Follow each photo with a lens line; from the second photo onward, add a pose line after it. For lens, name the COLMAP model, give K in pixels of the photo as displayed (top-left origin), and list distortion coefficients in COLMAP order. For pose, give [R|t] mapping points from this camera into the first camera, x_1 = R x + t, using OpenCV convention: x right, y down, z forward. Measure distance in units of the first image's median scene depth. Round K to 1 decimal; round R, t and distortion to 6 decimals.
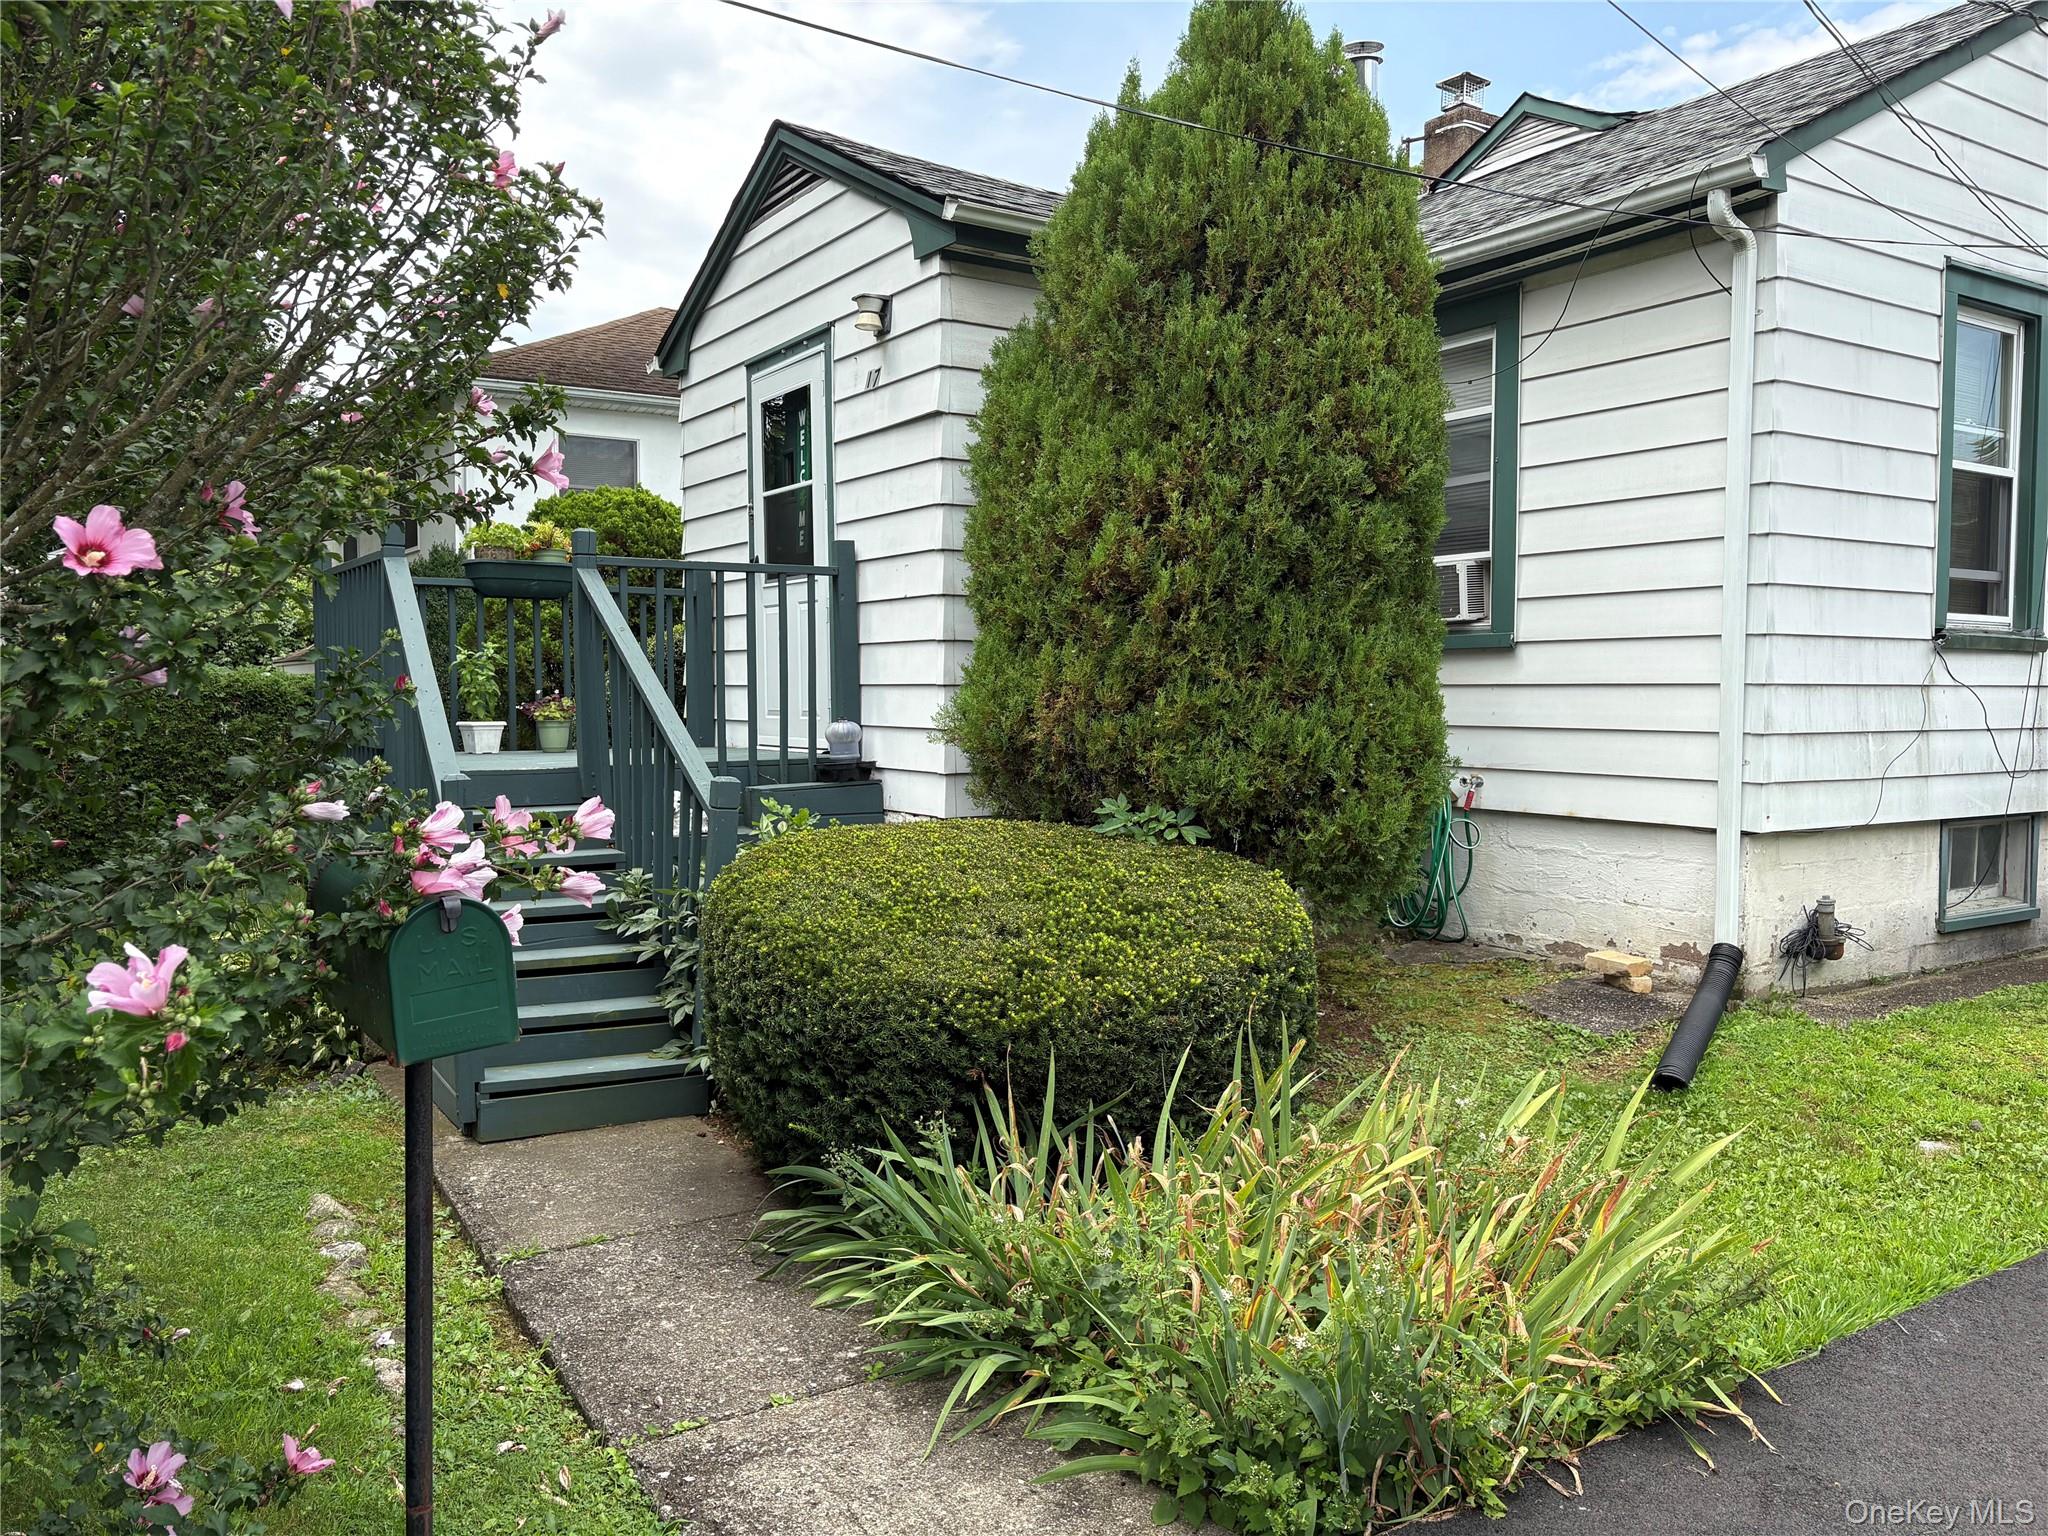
lens RADIAL K [[1526.8, 0, 1024.0], [0, 1526.8, 768.0], [0, 0, 1]] dist [0.063815, -0.105103]
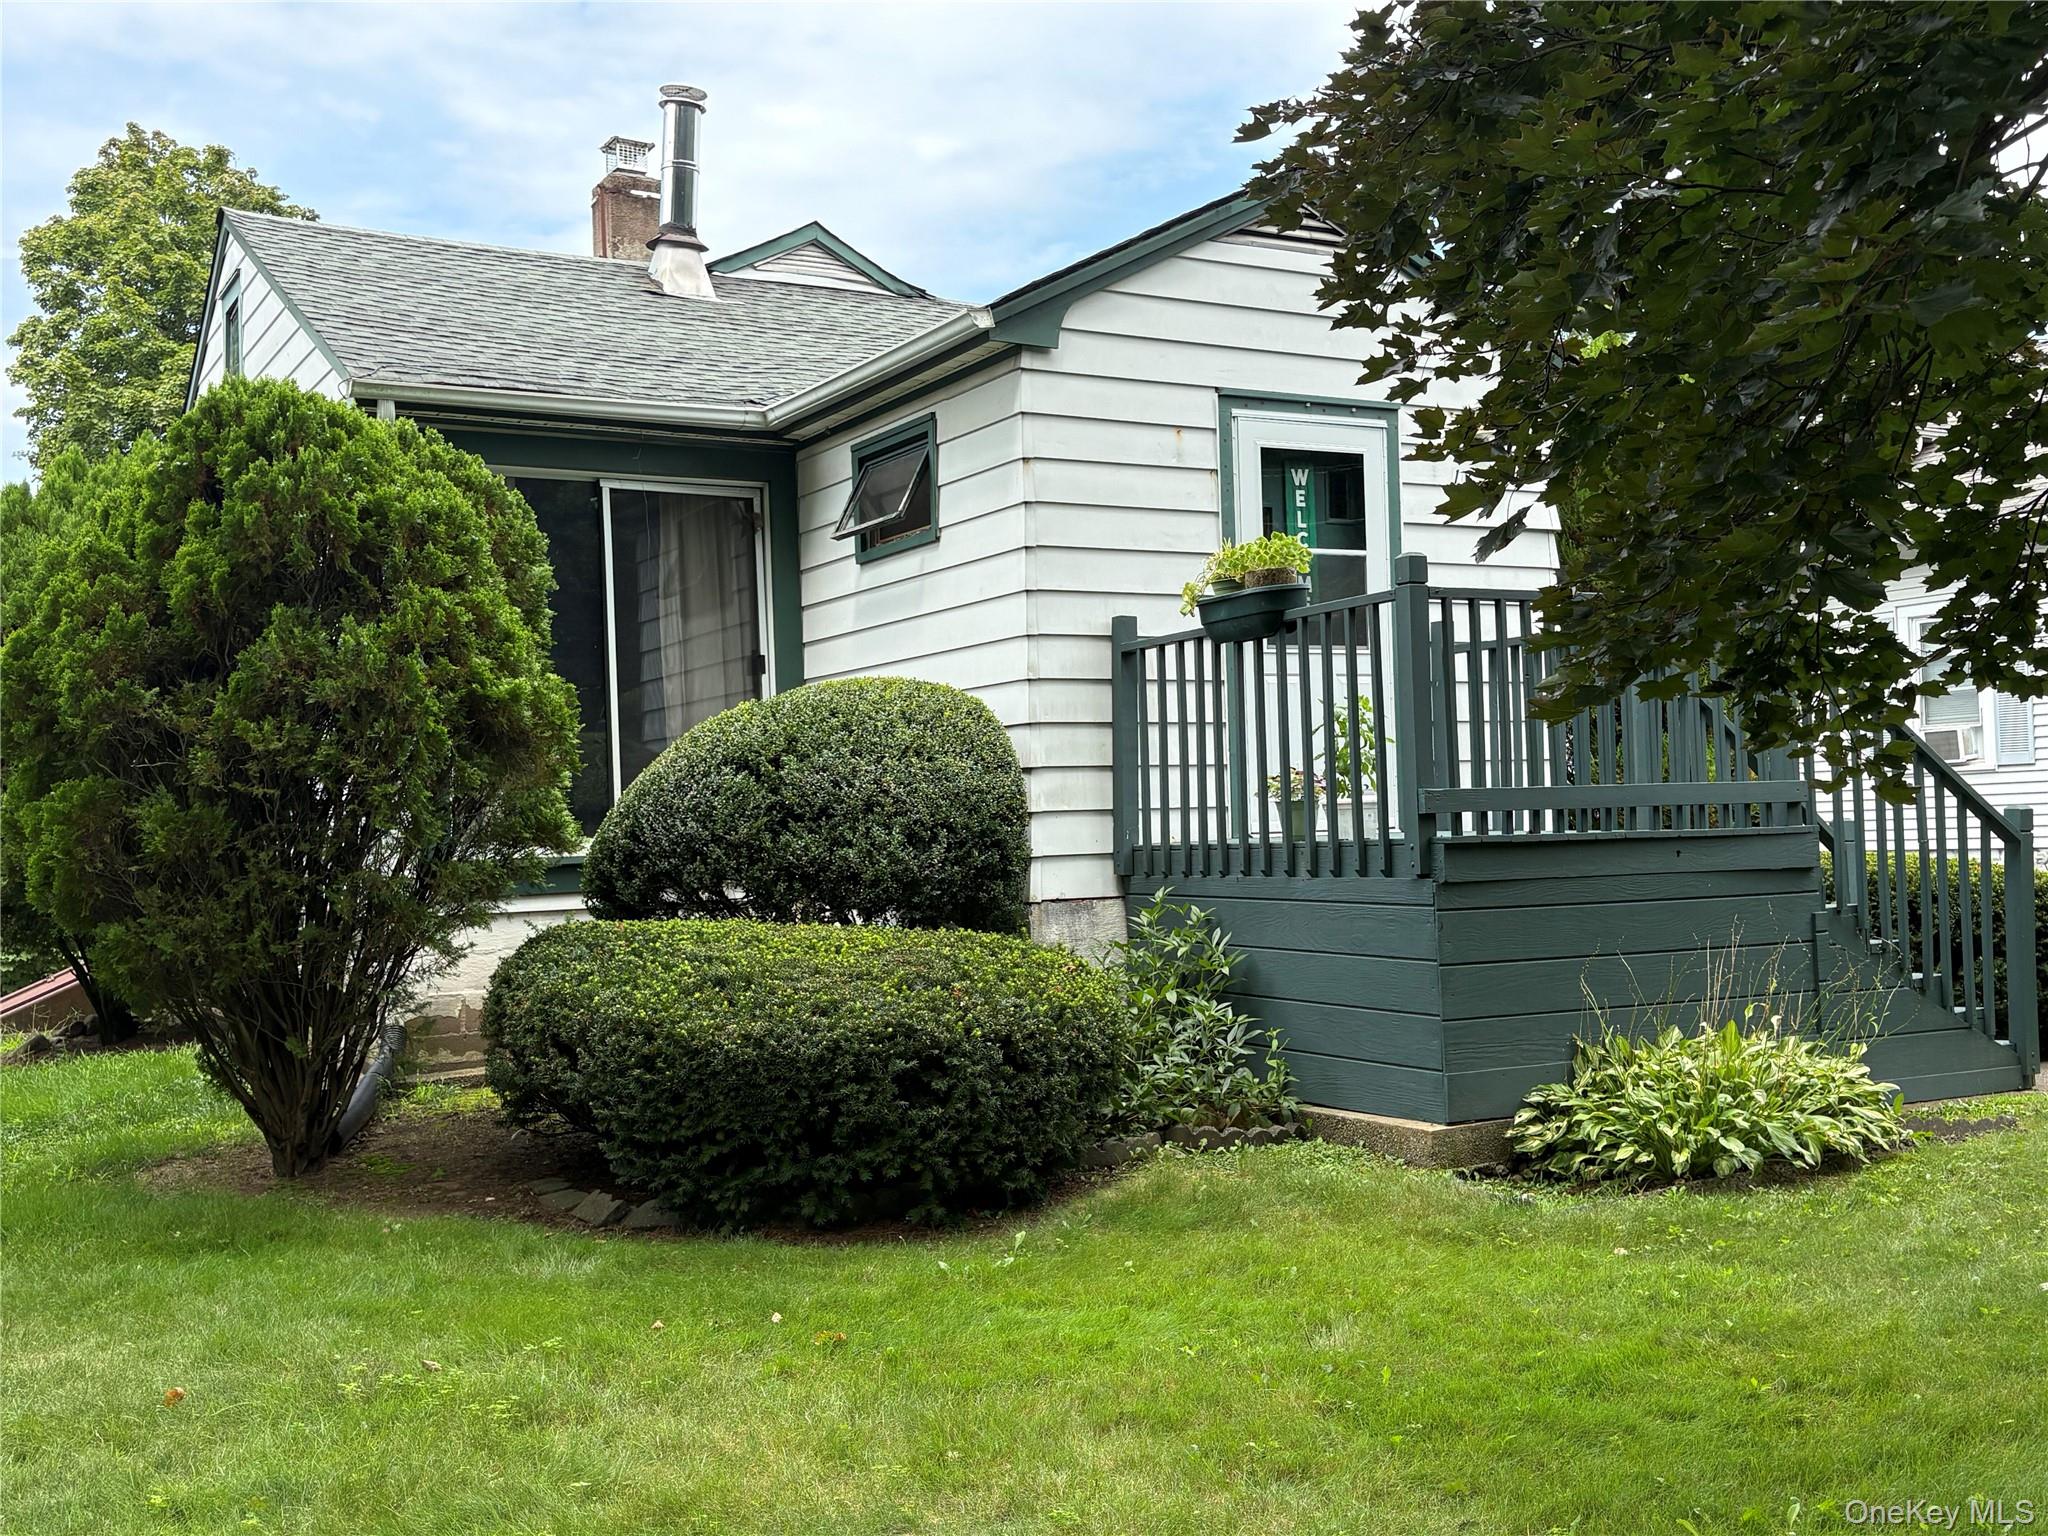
lens RADIAL K [[2099.0, 0, 1024.0], [0, 2099.0, 768.0], [0, 0, 1]] dist [0.195847, -0.752858]
pose [[0.015277, 0.028756, 0.999470, -1.343768], [0.089902, 0.995498, -0.030016, -0.027345], [-0.995833, 0.090313, 0.012623, 1.101862]]
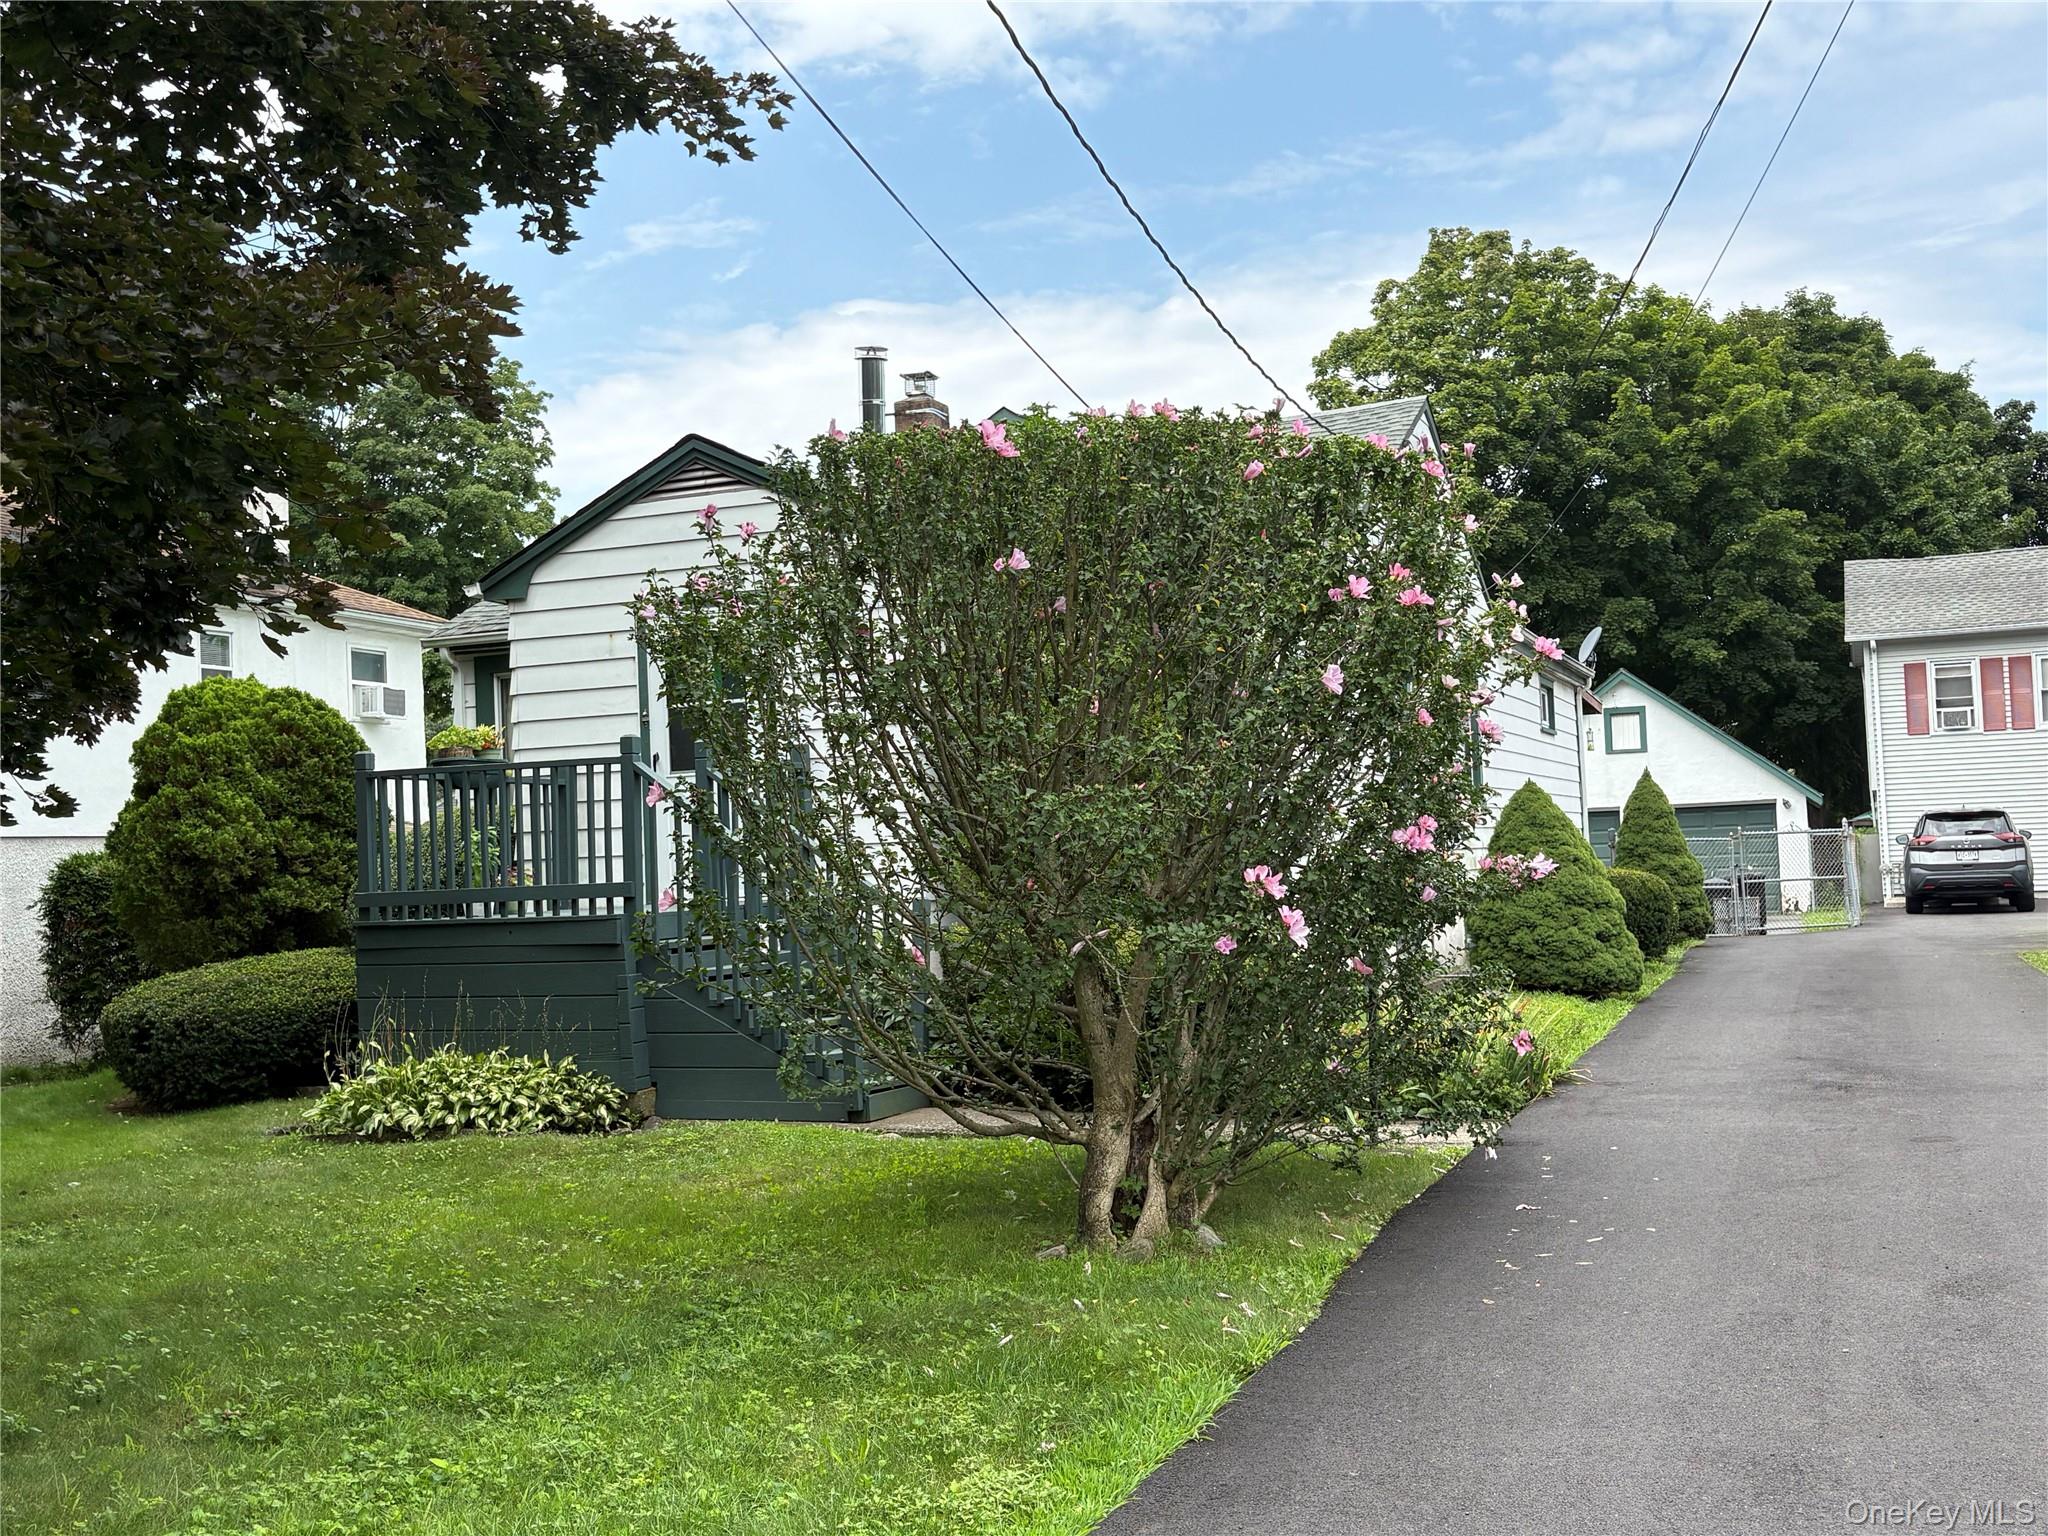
lens RADIAL K [[2099.0, 0, 1024.0], [0, 2099.0, 768.0], [0, 0, 1]] dist [0.195847, -0.752858]
pose [[0.813316, -0.012256, 0.581694, -0.932981], [0.074266, 0.993787, -0.082899, 0.042142], [-0.577064, 0.110623, 0.809173, -0.586670]]
